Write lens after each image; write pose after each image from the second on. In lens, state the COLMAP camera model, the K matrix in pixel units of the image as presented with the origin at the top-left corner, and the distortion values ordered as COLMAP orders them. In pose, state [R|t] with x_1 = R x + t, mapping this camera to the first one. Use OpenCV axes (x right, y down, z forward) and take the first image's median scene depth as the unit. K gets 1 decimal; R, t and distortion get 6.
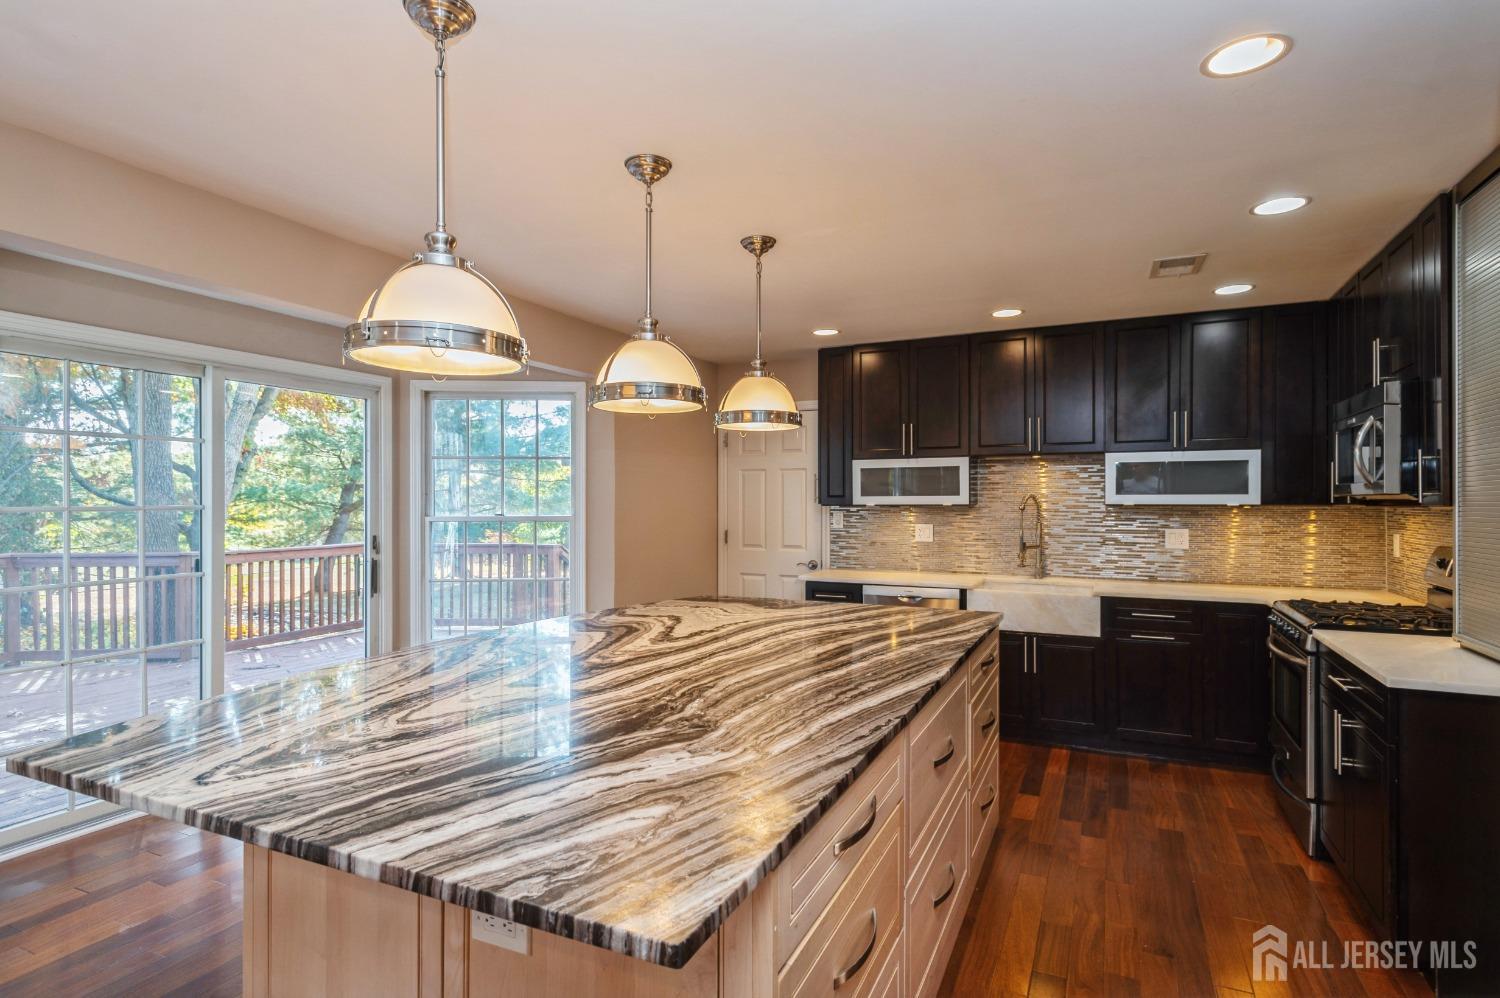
lens RADIAL K [[766.0, 0, 750.2], [0, 766.0, 505.7], [0, 0, 1]] dist [0.003402, -0.001295]
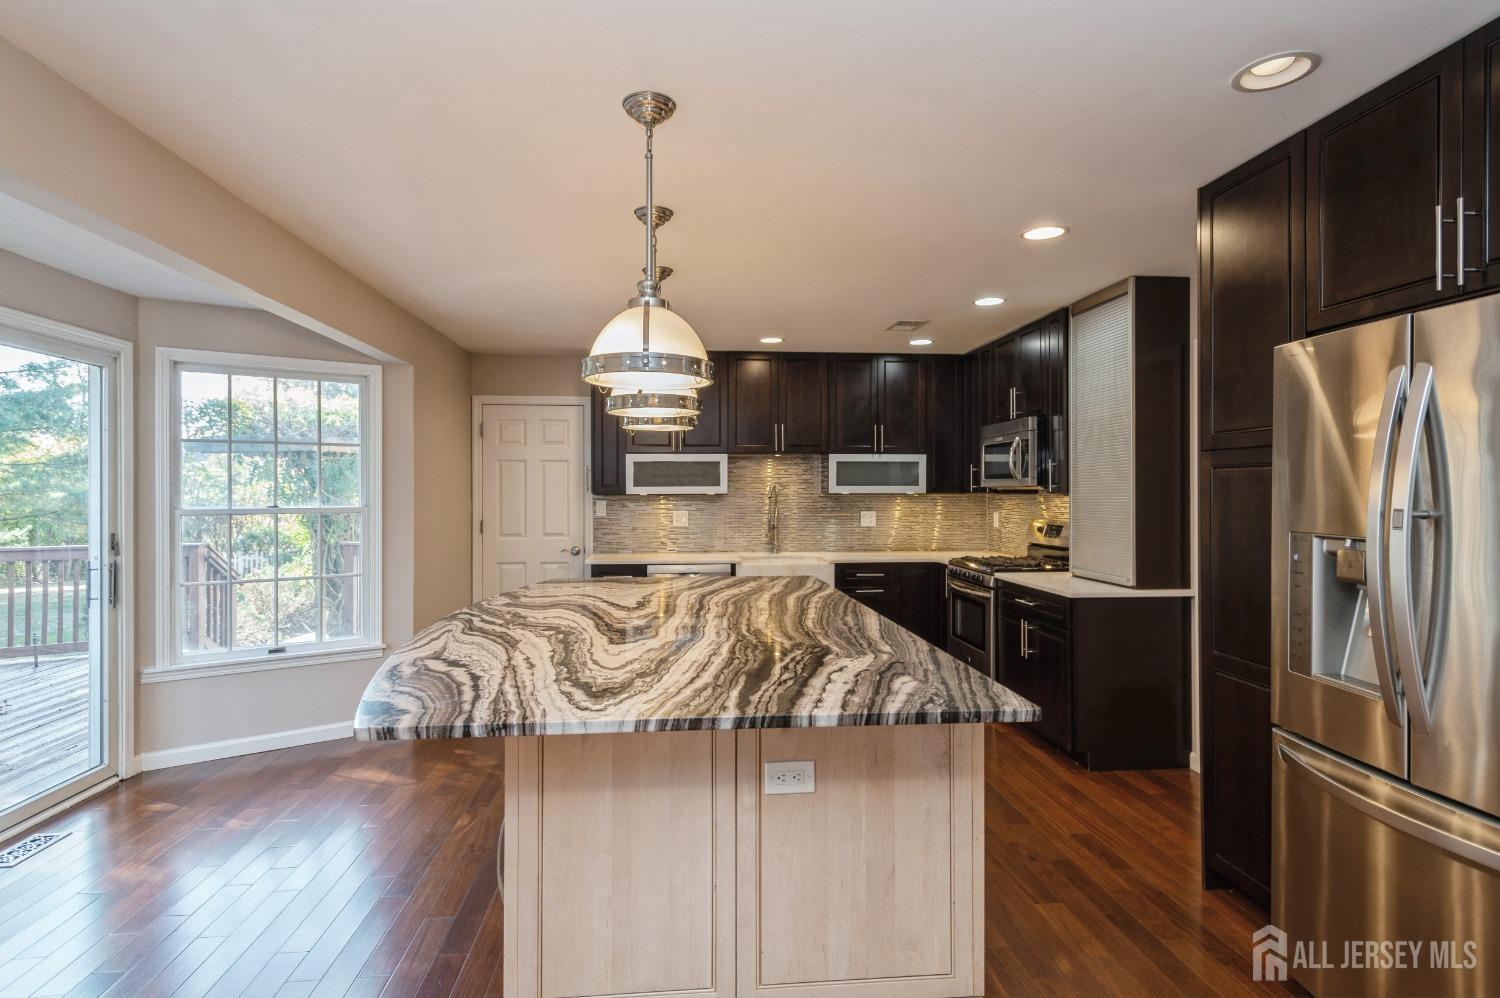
lens RADIAL K [[766.0, 0, 753.6], [0, 766.0, 492.7], [0, 0, 1]] dist [0.003402, -0.001295]
pose [[0.863771, -0.001574, 0.503882, -0.310364], [0.004040, 0.999985, -0.003803, 0.001907], [-0.503868, 0.005320, 0.863764, -0.063321]]
